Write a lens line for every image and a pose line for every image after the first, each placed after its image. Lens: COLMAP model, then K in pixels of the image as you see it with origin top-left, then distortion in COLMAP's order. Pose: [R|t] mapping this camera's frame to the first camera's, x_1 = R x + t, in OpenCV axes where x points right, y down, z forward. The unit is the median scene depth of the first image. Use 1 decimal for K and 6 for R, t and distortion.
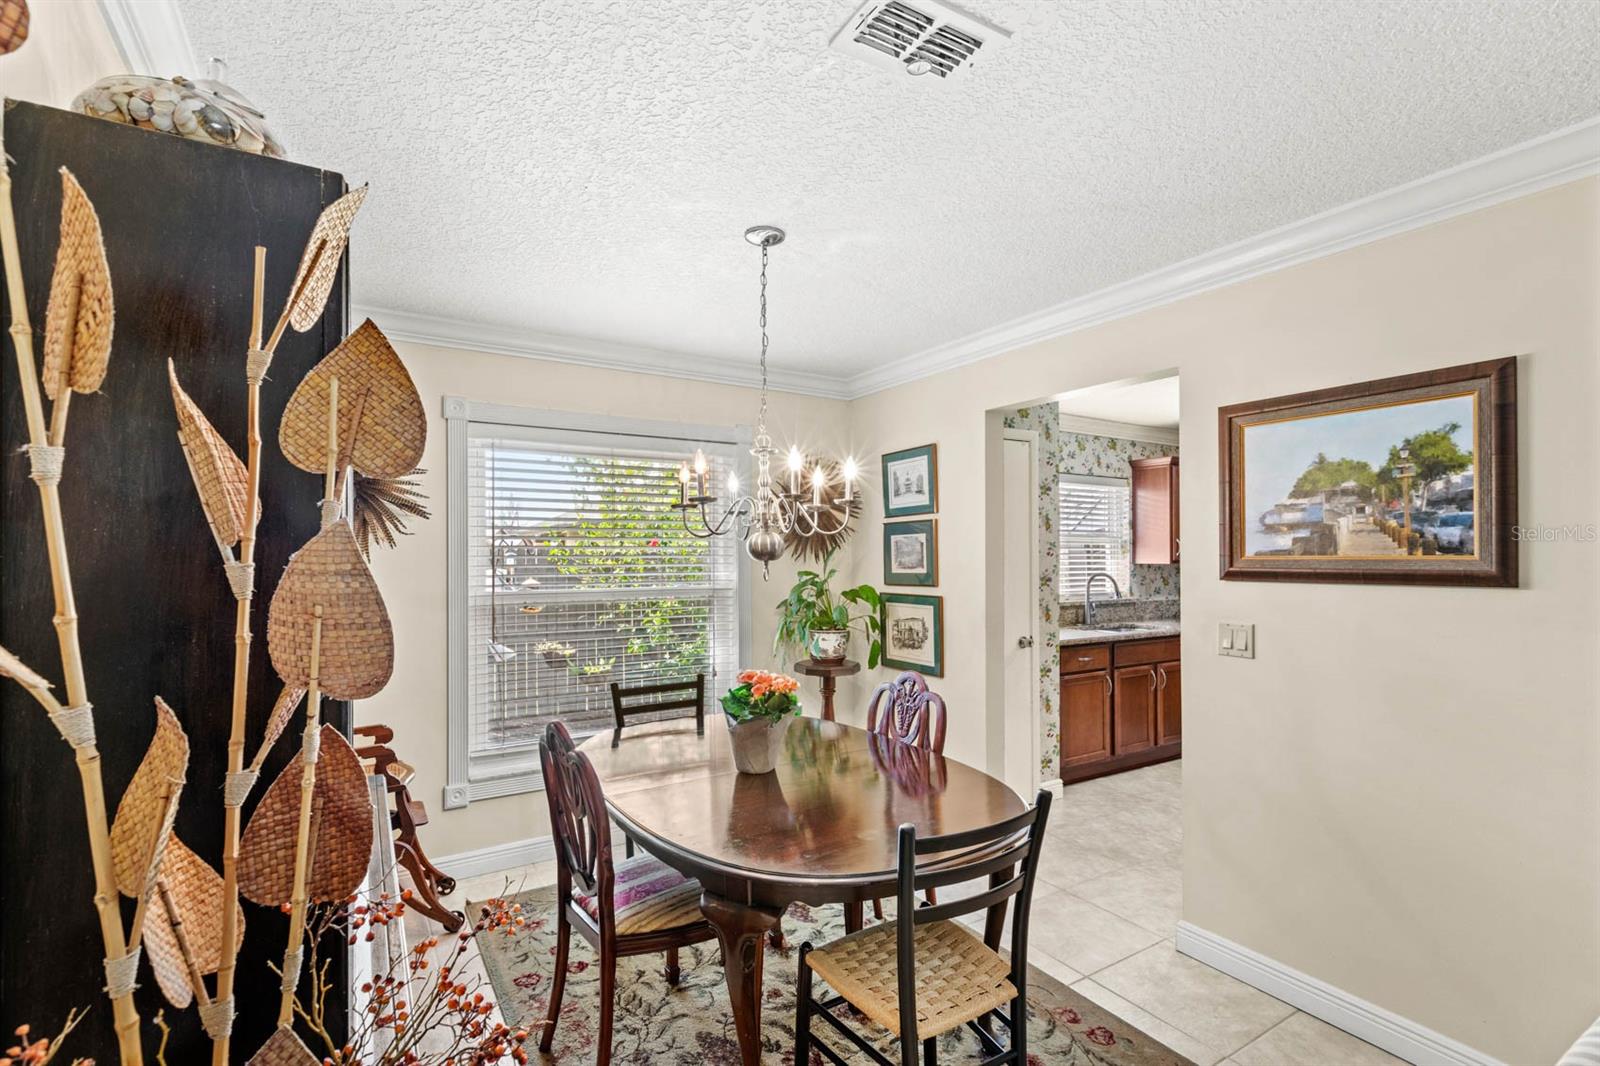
lens RADIAL K [[727.8, 0, 795.7], [0, 727.8, 540.8], [0, 0, 1]] dist [0.002169, 0.000296]
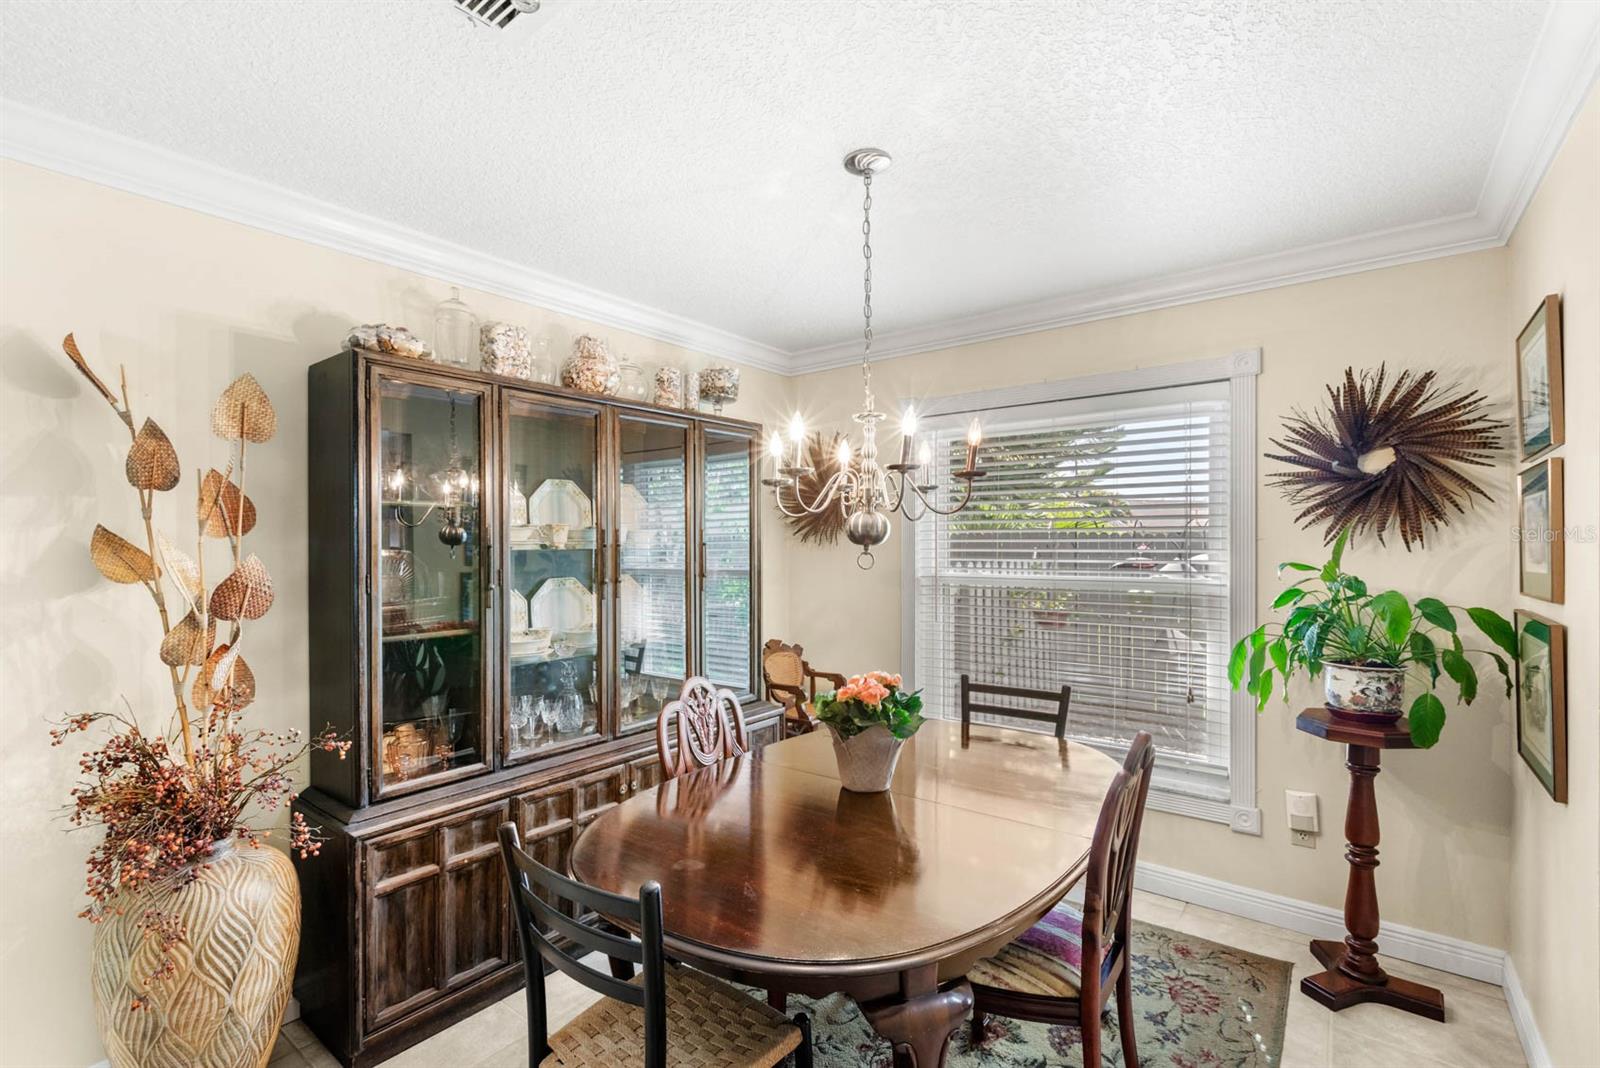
lens RADIAL K [[727.8, 0, 803.3], [0, 727.8, 540.5], [0, 0, 1]] dist [0.002169, 0.000296]
pose [[0.361992, 0.001309, -0.932180, 0.549900], [0.020579, 0.999744, 0.009395, 0.009496], [0.931954, -0.022584, 0.361873, 0.472245]]
